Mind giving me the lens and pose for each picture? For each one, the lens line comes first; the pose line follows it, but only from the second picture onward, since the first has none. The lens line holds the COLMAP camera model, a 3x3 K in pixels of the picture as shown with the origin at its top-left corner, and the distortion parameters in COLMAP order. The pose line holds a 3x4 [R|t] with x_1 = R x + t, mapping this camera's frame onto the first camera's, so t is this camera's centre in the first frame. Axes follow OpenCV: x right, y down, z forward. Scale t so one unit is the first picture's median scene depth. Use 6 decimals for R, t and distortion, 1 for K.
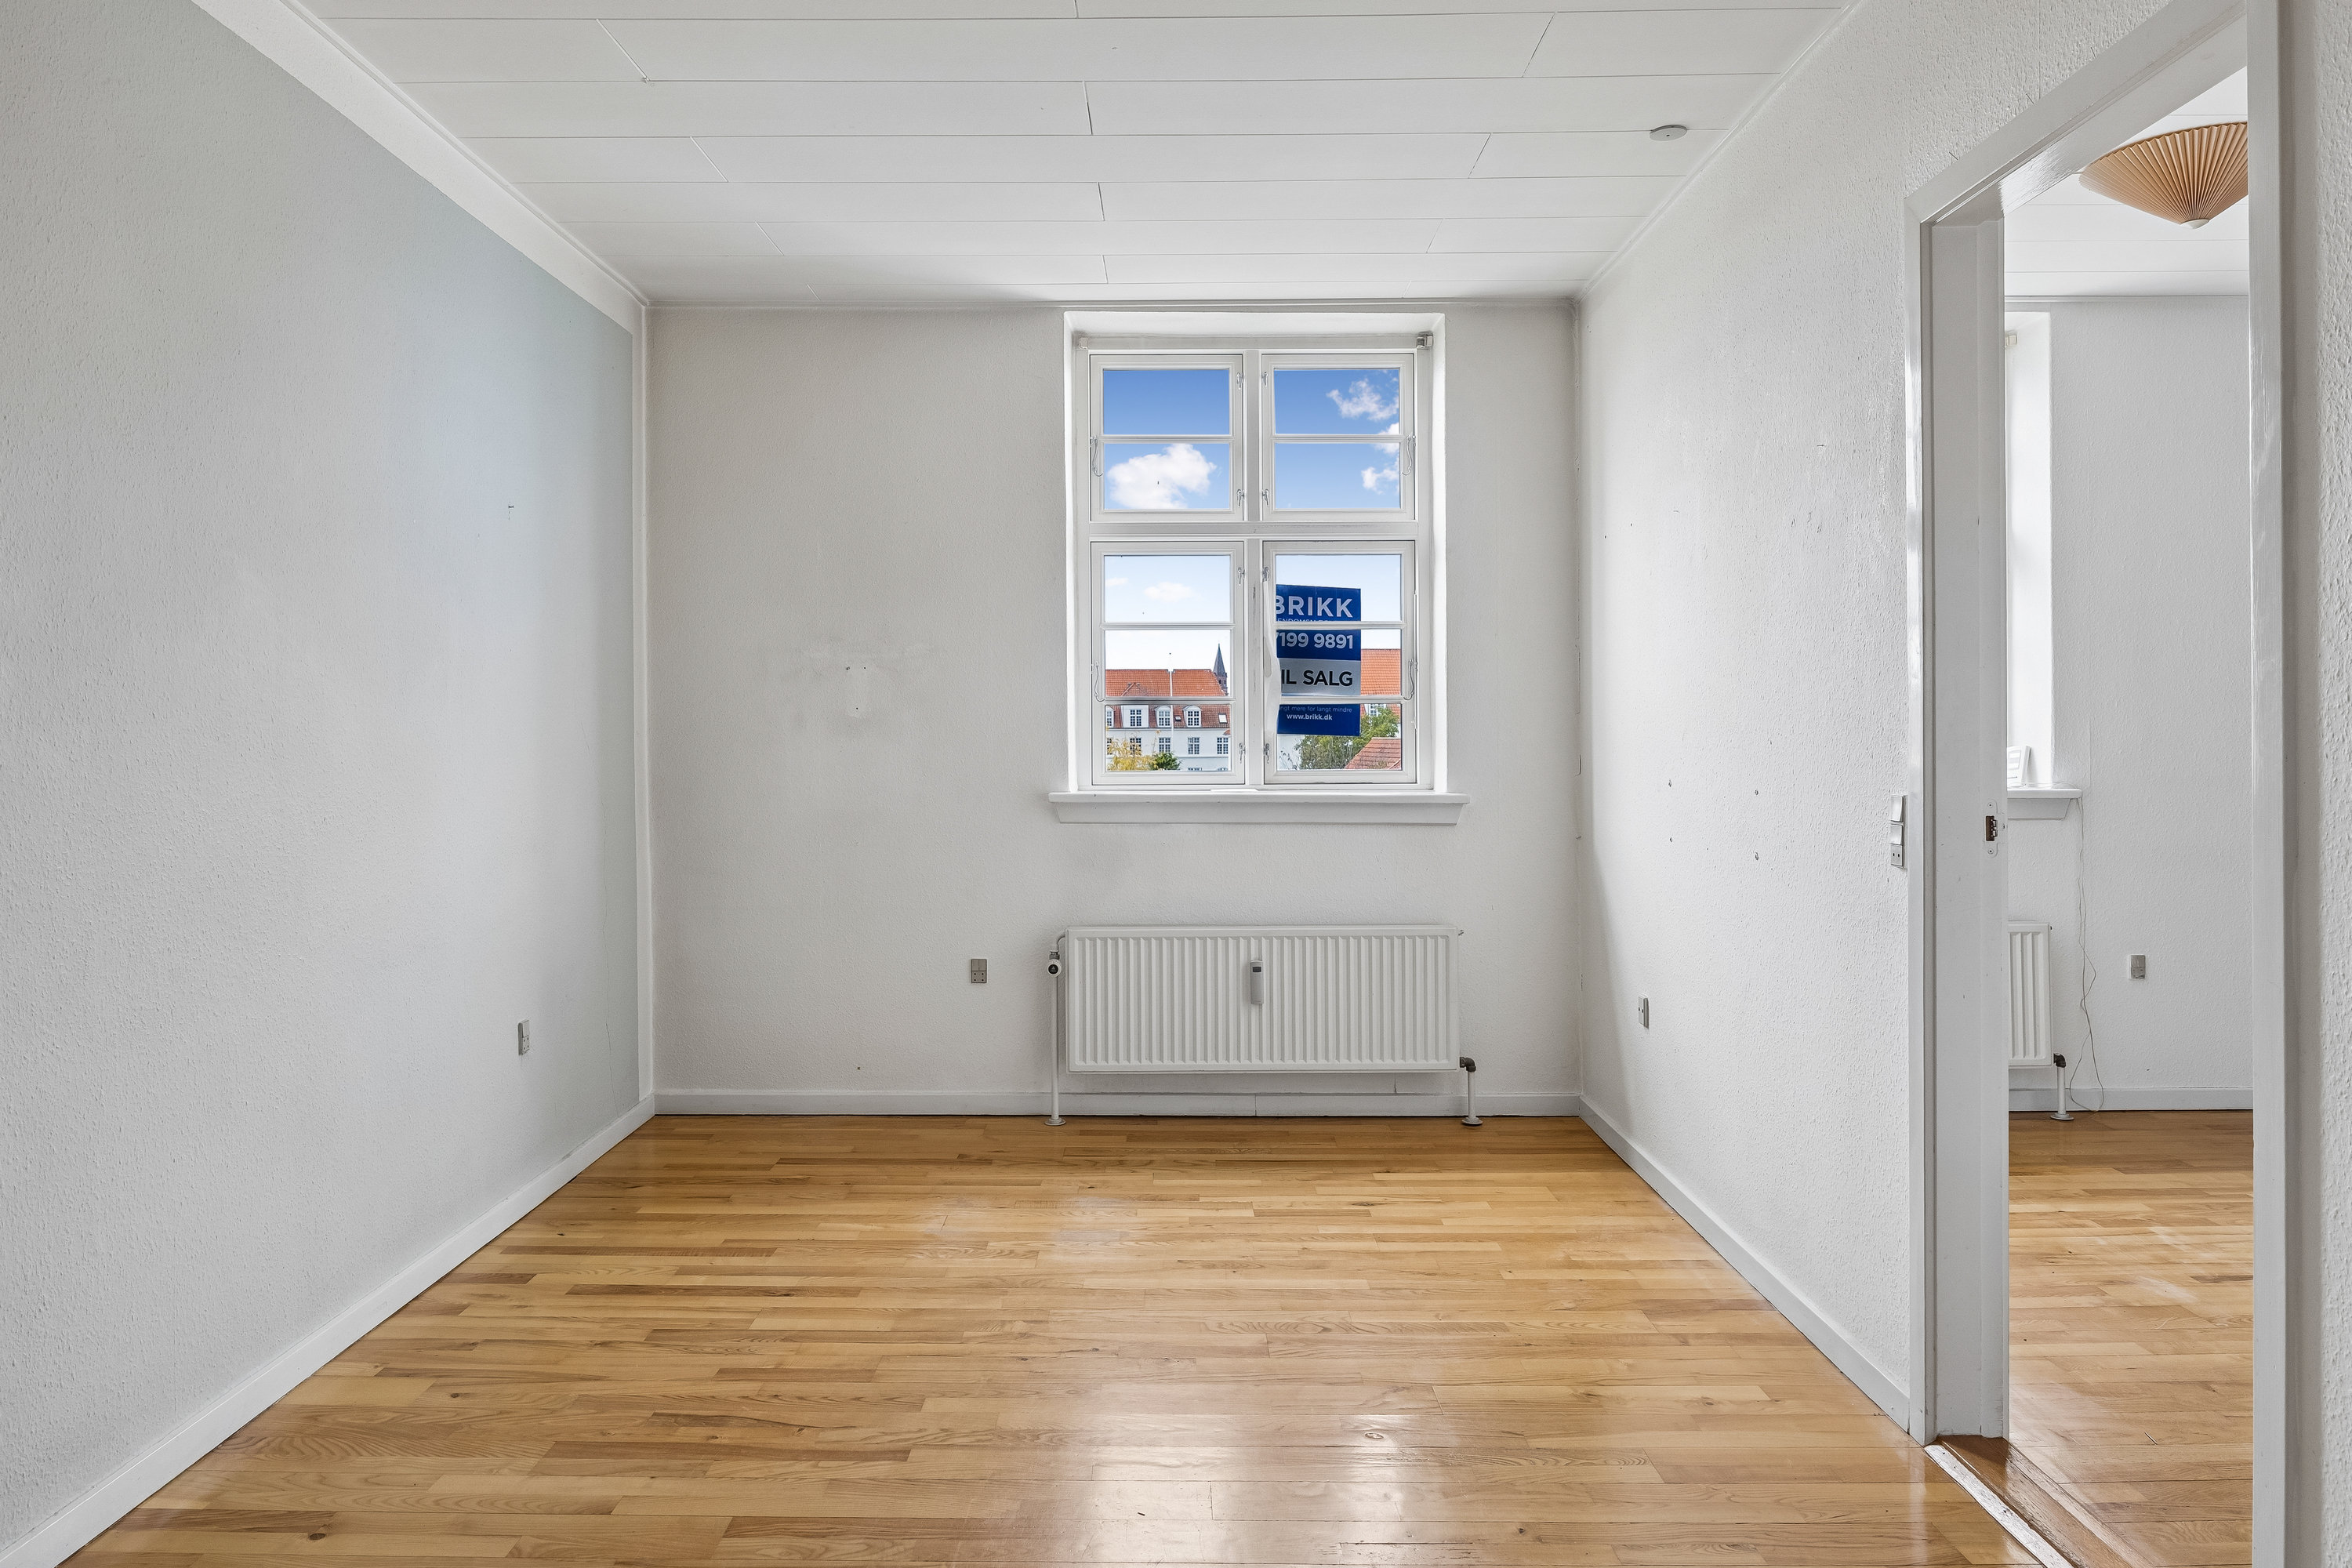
lens RADIAL K [[1633.6, 0, 1173.4], [0, 1633.6, 741.4], [0, 0, 1]] dist [-0.002766, 0.002100]
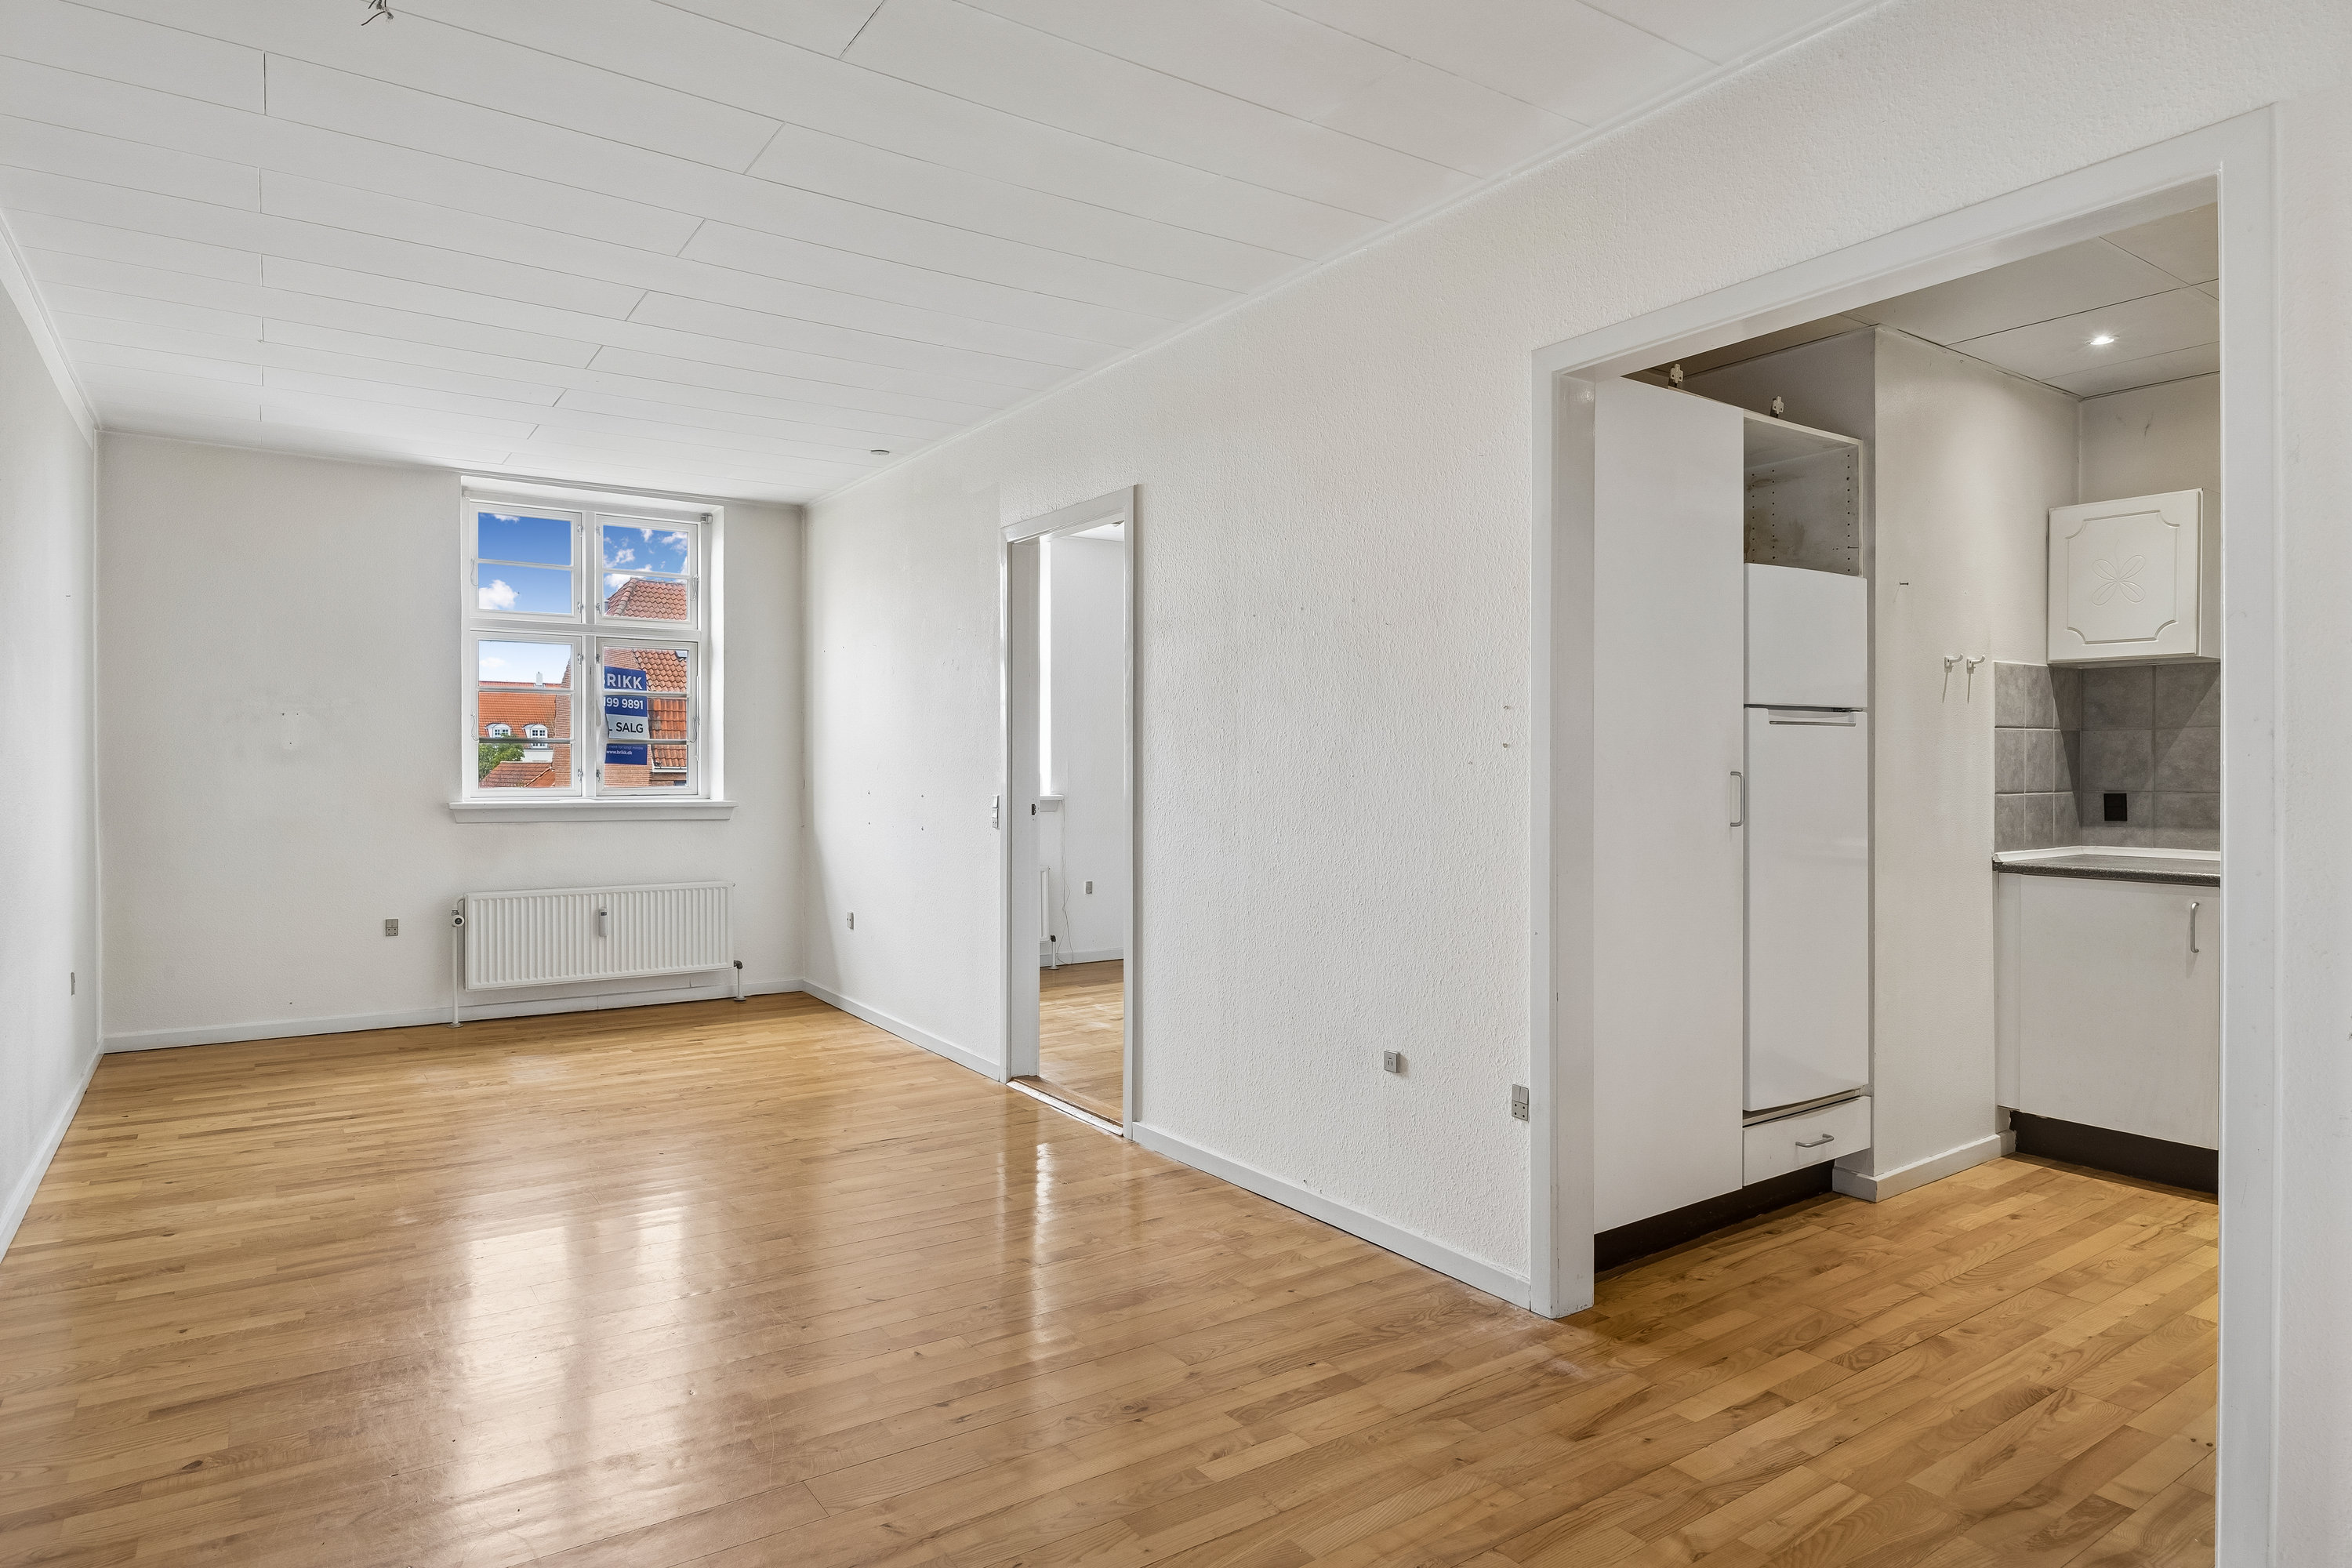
lens RADIAL K [[1346.6, 0, 1174.2], [0, 1346.6, 771.6], [0, 0, 1]] dist [-0.002797, -0.000815]
pose [[0.827162, 0.002774, 0.561957, -0.219350], [-0.005134, 0.999983, 0.002620, -0.003071], [-0.561940, -0.005052, 0.827163, -0.370411]]
